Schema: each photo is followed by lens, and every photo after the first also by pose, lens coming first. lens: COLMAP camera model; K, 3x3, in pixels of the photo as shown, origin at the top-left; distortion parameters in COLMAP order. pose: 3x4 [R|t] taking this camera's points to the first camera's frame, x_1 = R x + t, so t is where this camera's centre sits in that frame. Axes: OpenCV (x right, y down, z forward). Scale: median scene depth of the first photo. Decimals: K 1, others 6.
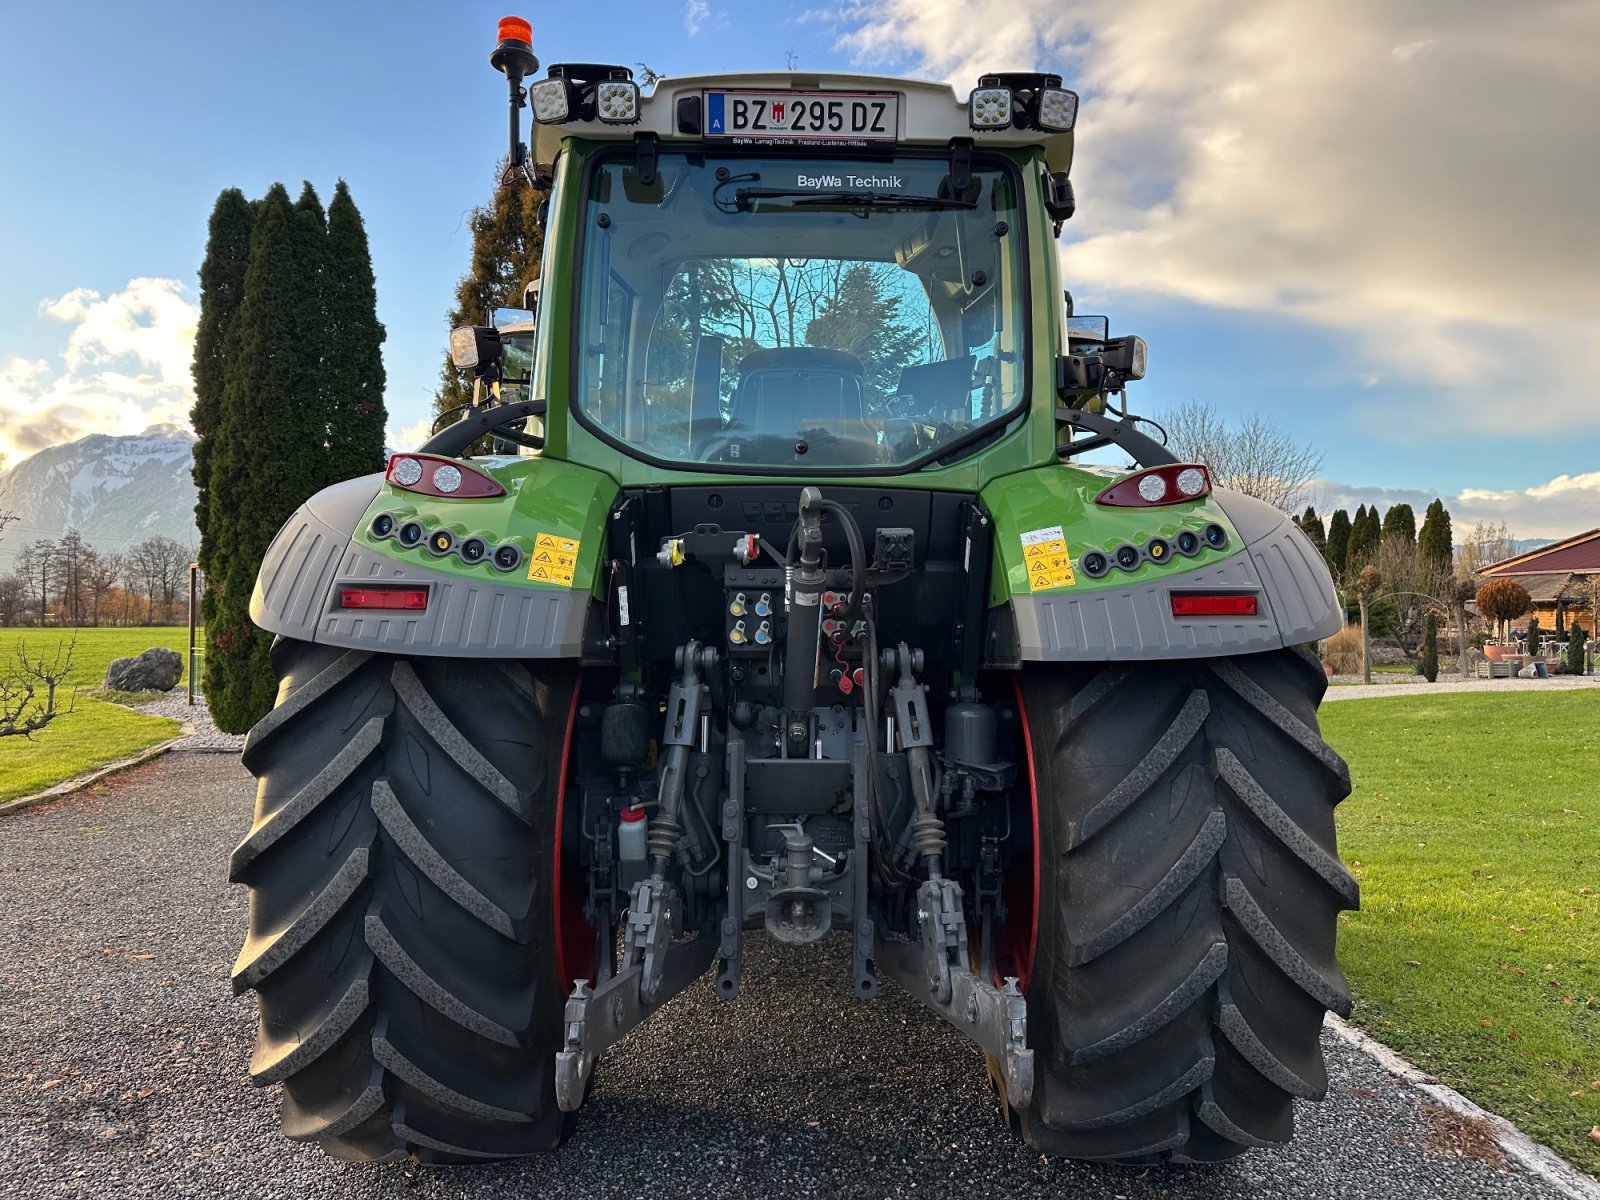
lens RADIAL K [[1128.3, 0, 807.8], [0, 1128.3, 602.7], [0, 0, 1]] dist [0.036310, -0.042639]
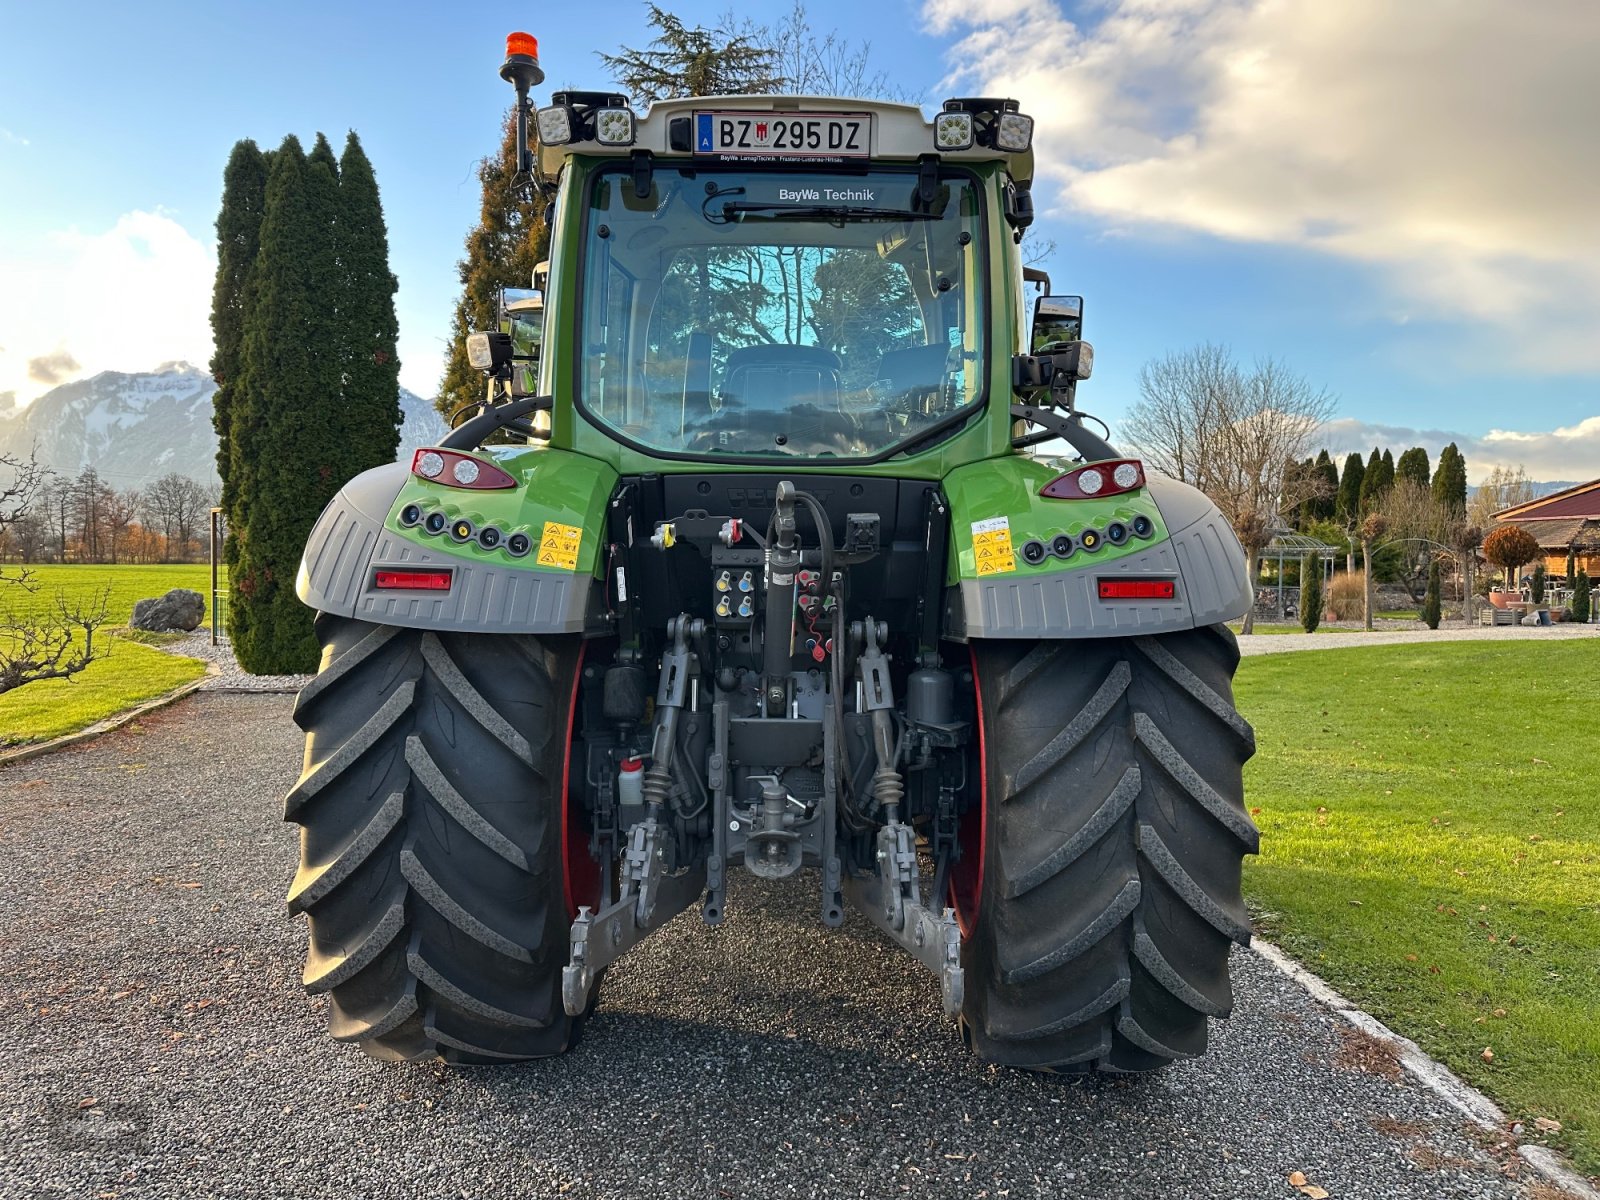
lens RADIAL K [[1128.3, 0, 795.1], [0, 1128.3, 594.9], [0, 0, 1]] dist [0.036310, -0.042639]
pose [[0.999791, 0.005175, -0.019794, 0.030513], [-0.004265, 0.998944, 0.045748, -0.034459], [0.020009, -0.045654, 0.998757, -0.117171]]
